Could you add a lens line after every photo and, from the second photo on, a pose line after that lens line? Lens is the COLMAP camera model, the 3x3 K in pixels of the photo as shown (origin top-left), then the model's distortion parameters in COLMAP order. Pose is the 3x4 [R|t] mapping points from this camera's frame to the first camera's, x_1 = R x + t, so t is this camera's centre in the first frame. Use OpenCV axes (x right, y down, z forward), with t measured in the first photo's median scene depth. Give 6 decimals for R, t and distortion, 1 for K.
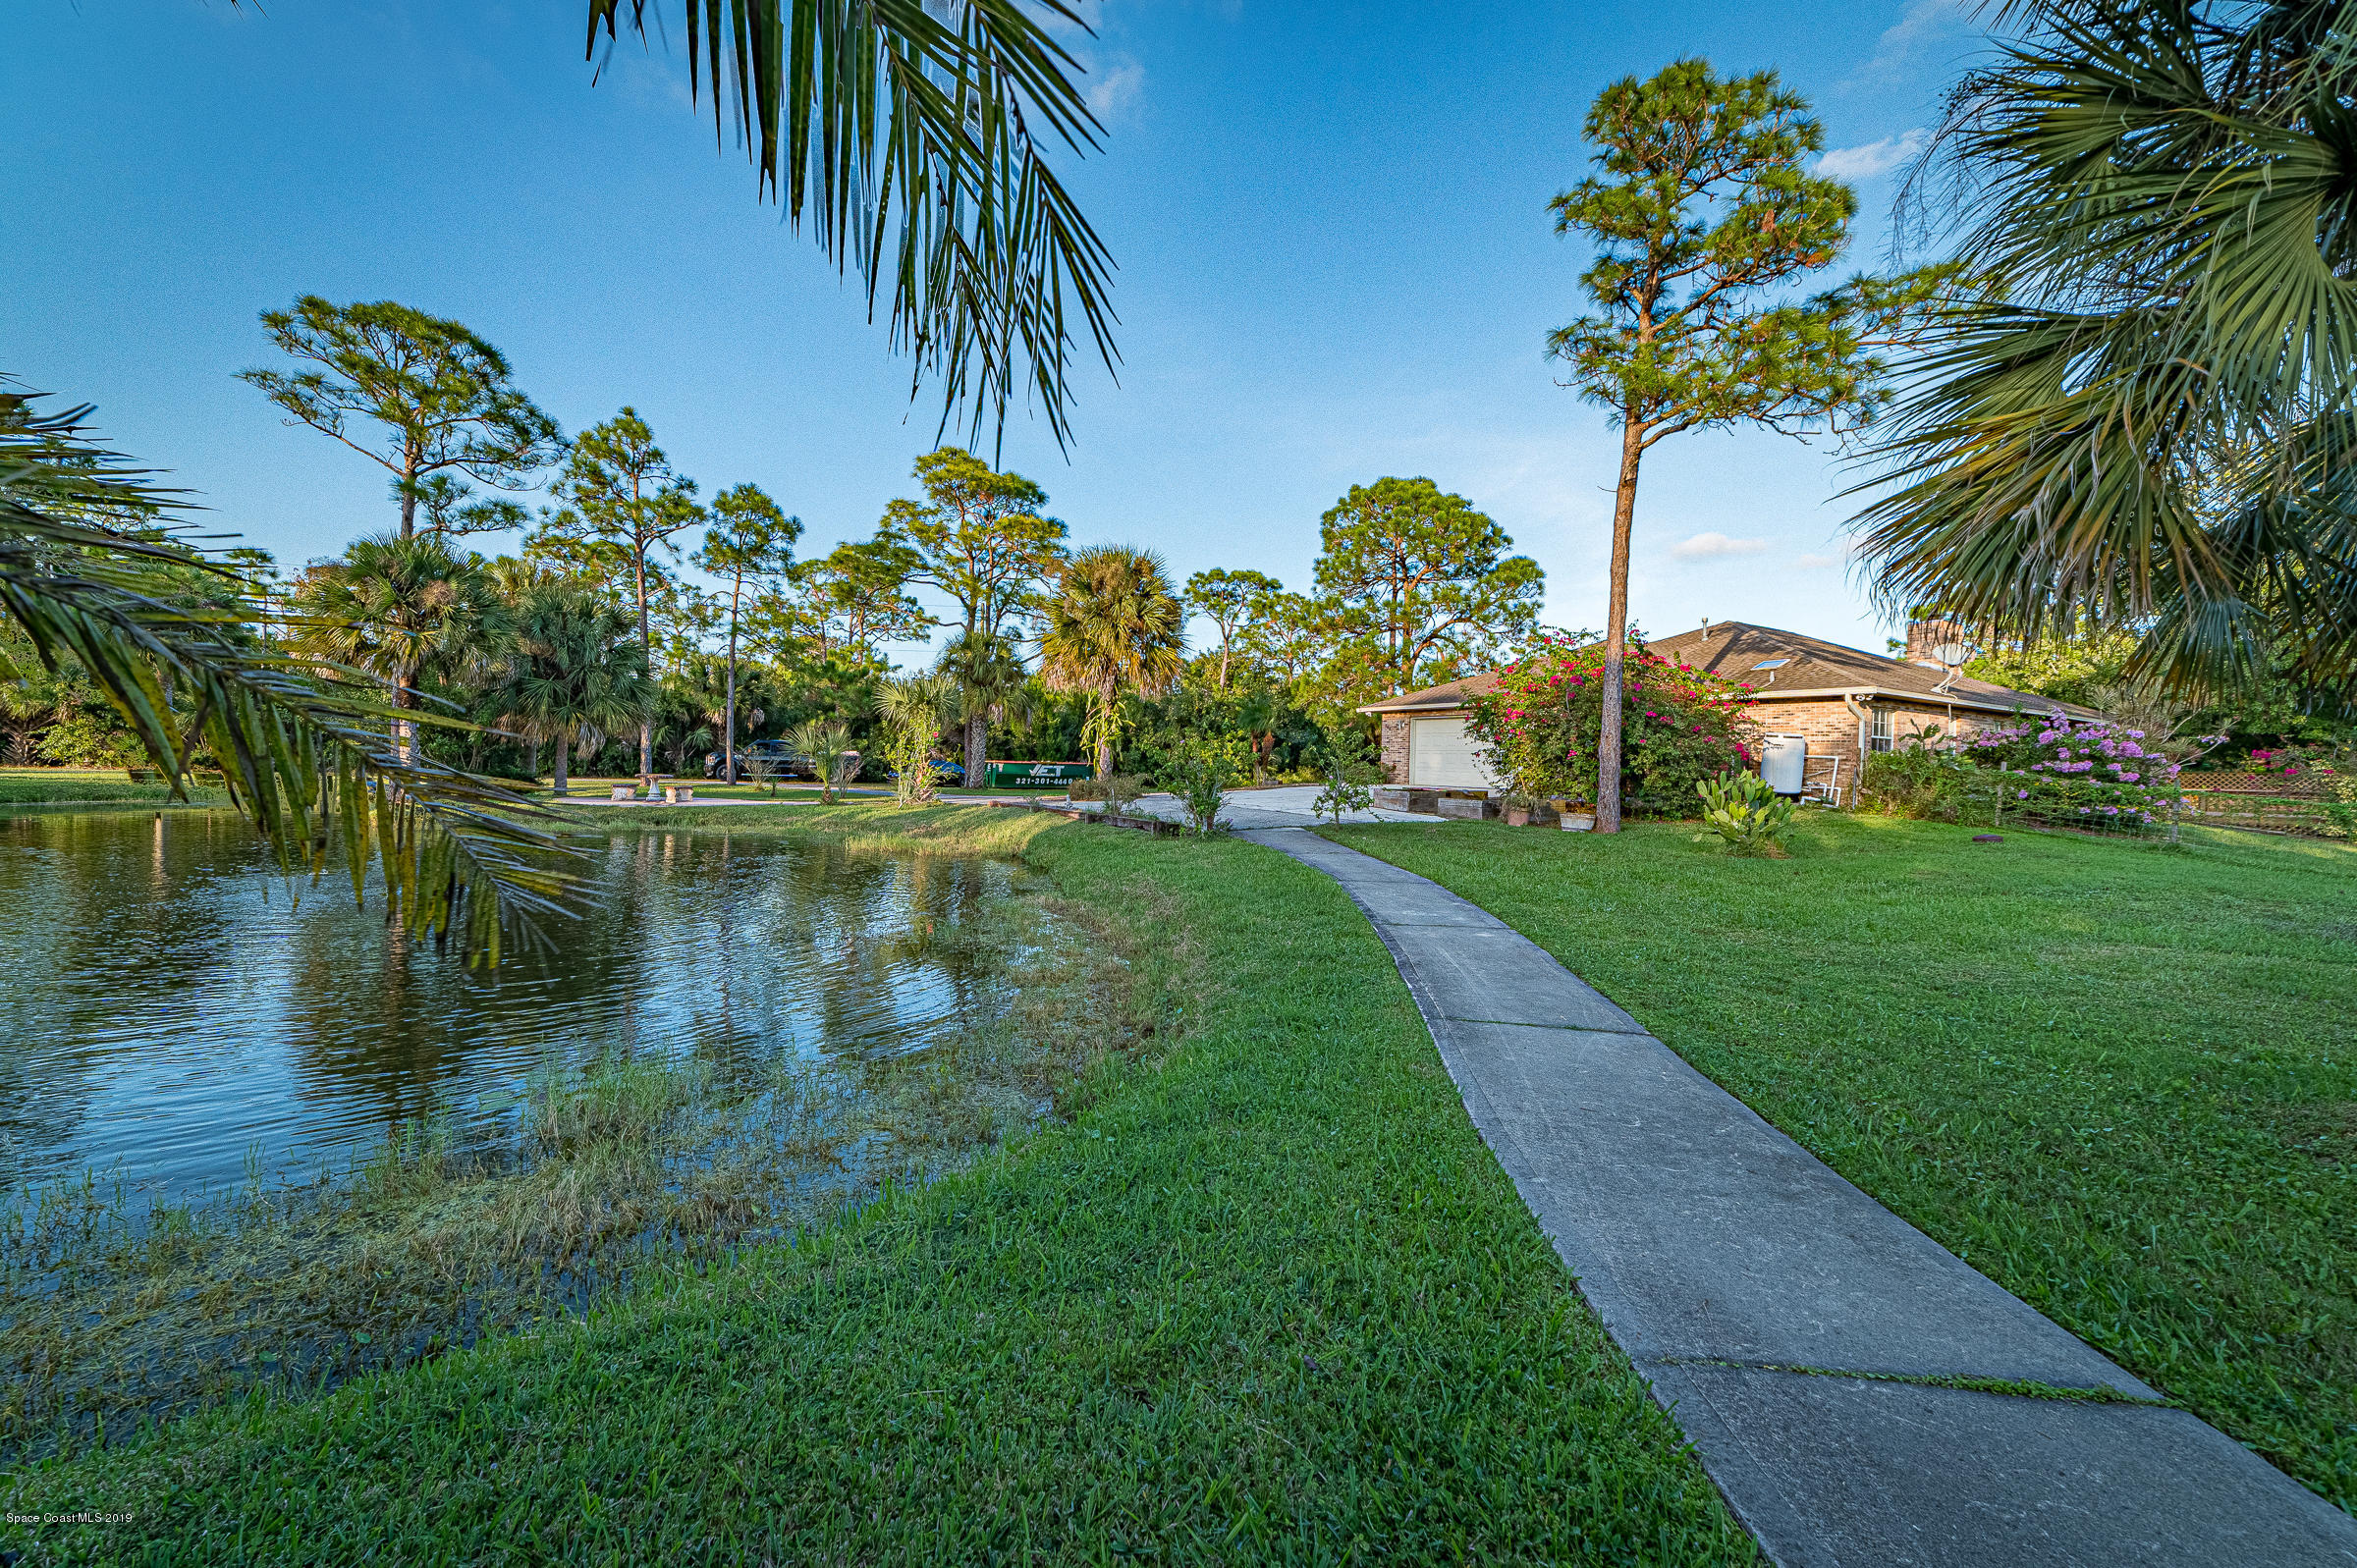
lens RADIAL K [[921.4, 0, 1161.8], [0, 921.4, 772.7], [0, 0, 1]] dist [-0.018693, 0.008358]
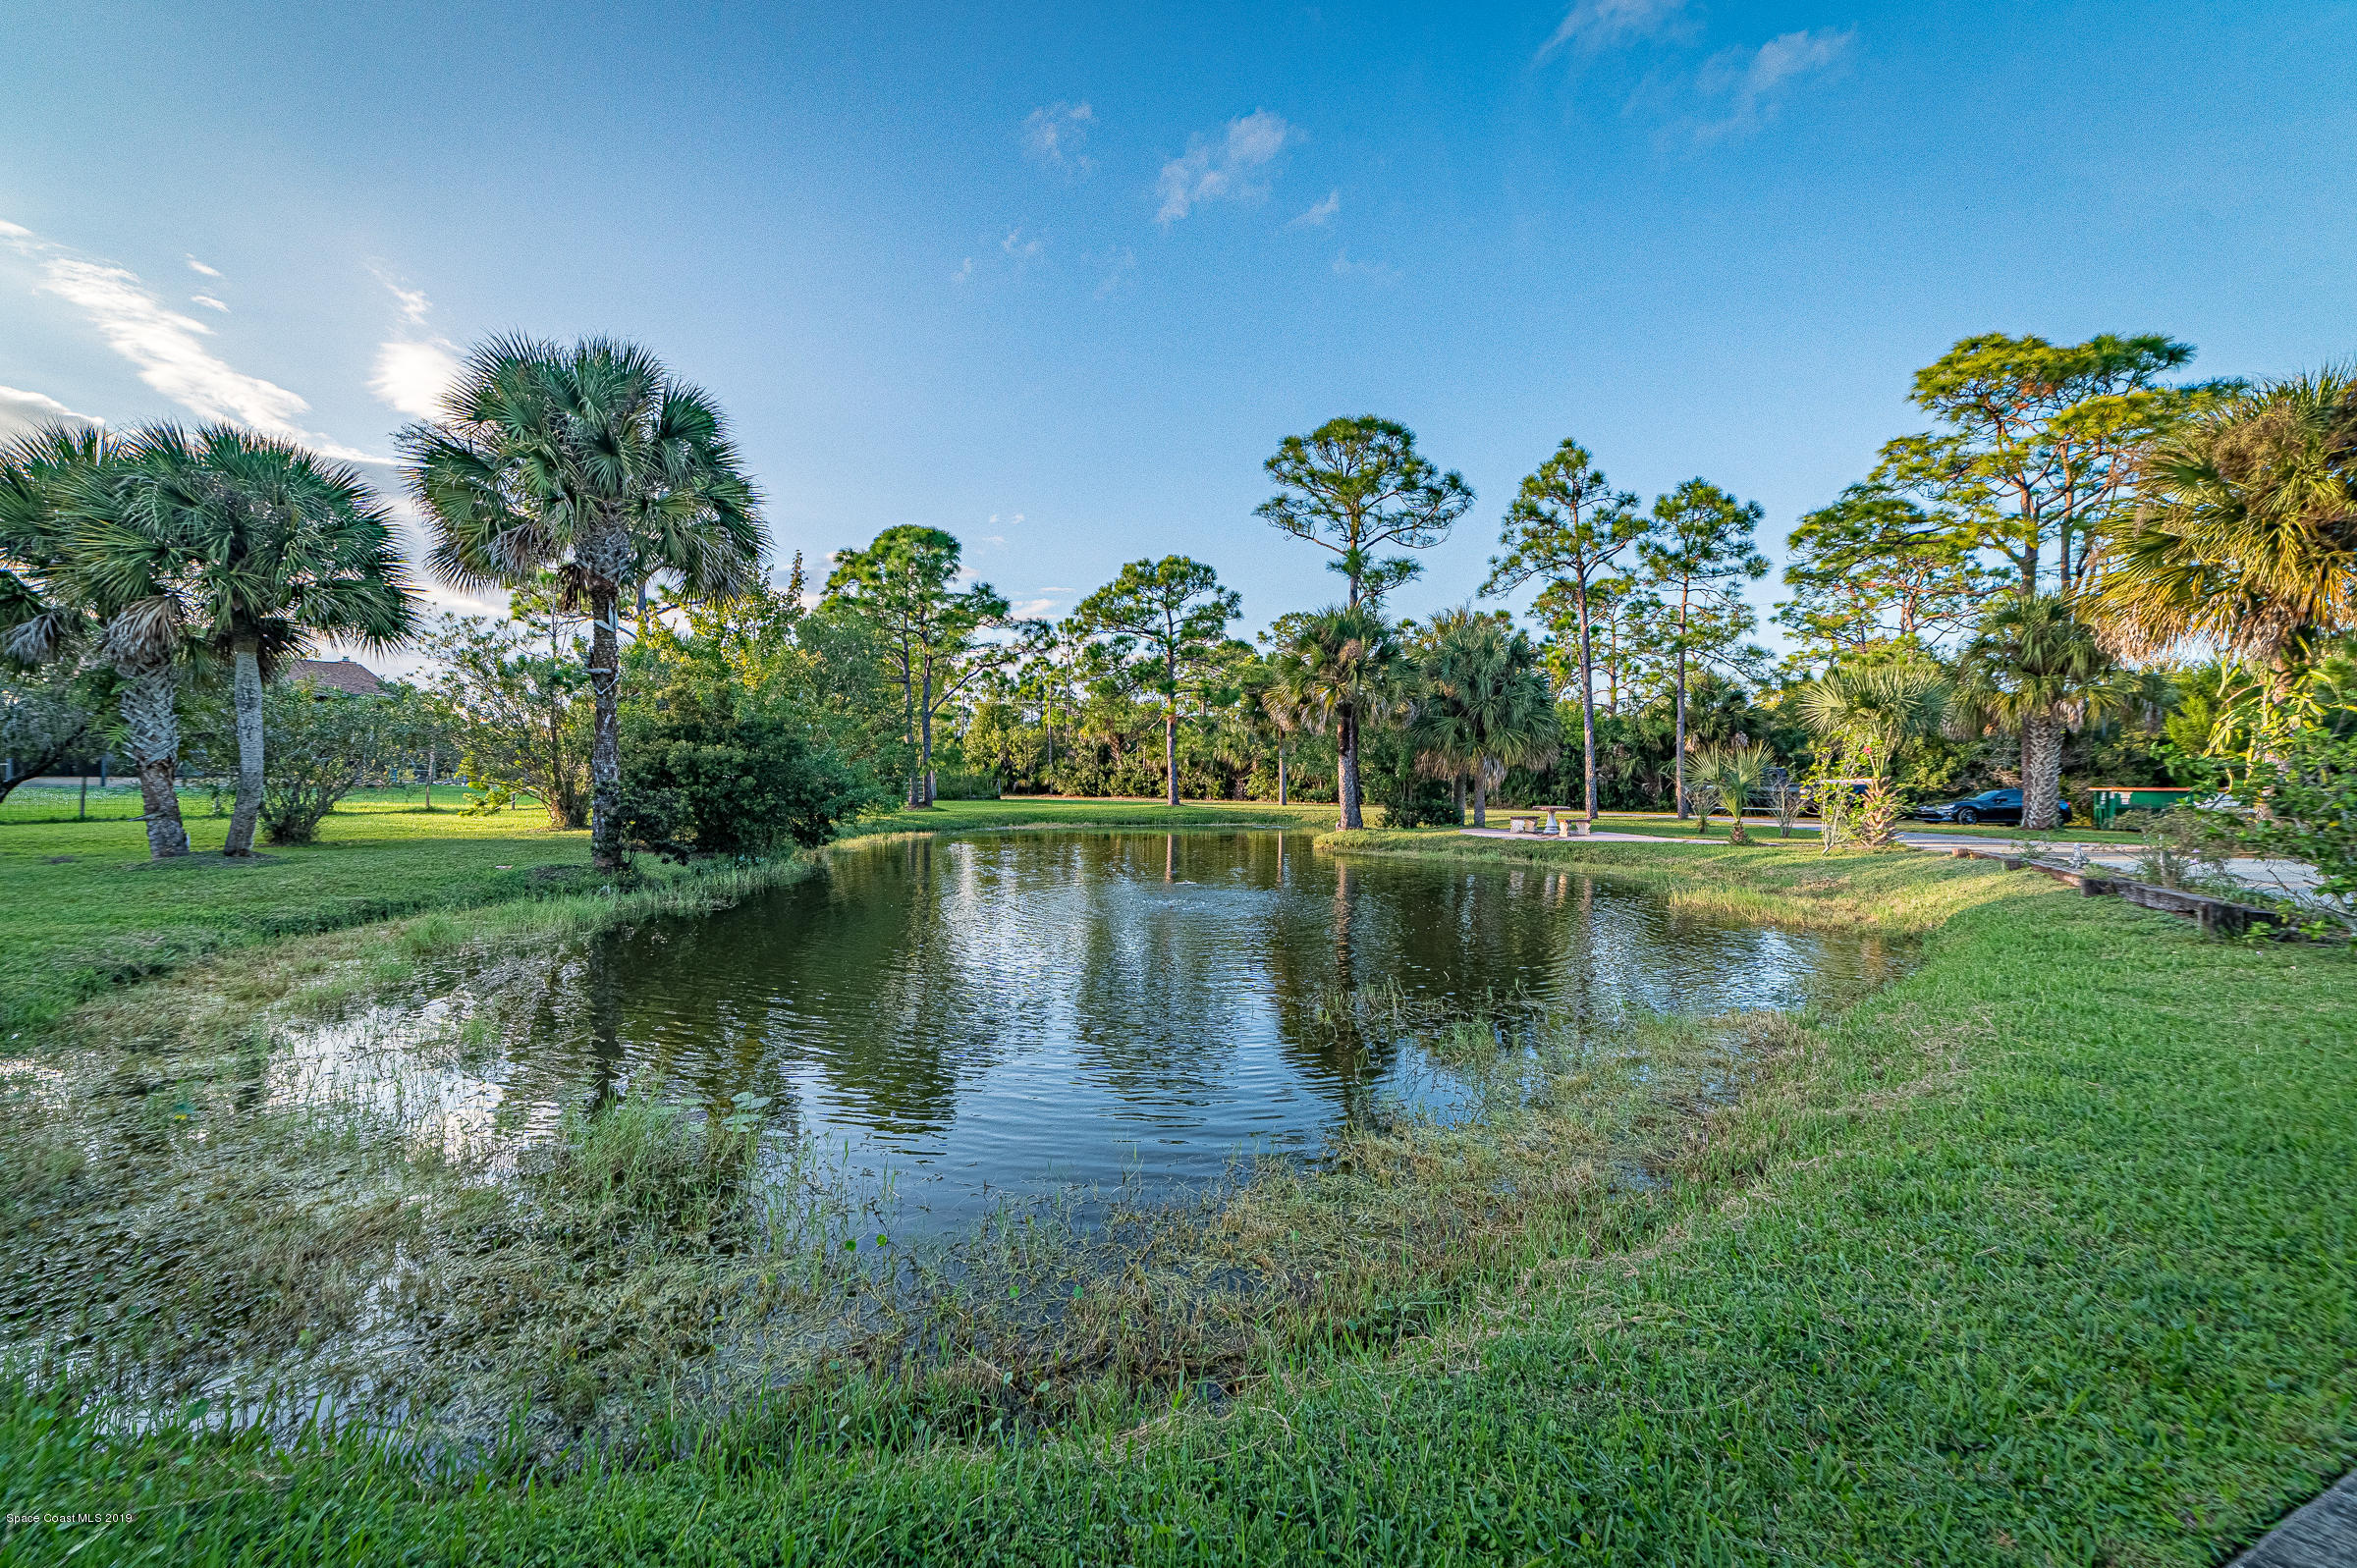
lens RADIAL K [[921.4, 0, 1161.8], [0, 921.4, 772.7], [0, 0, 1]] dist [-0.018693, 0.008358]
pose [[0.485025, -0.029151, -0.874014, 0.078534], [-0.003910, 0.999362, -0.035501, 0.001862], [0.874491, 0.020636, 0.484602, 0.157505]]
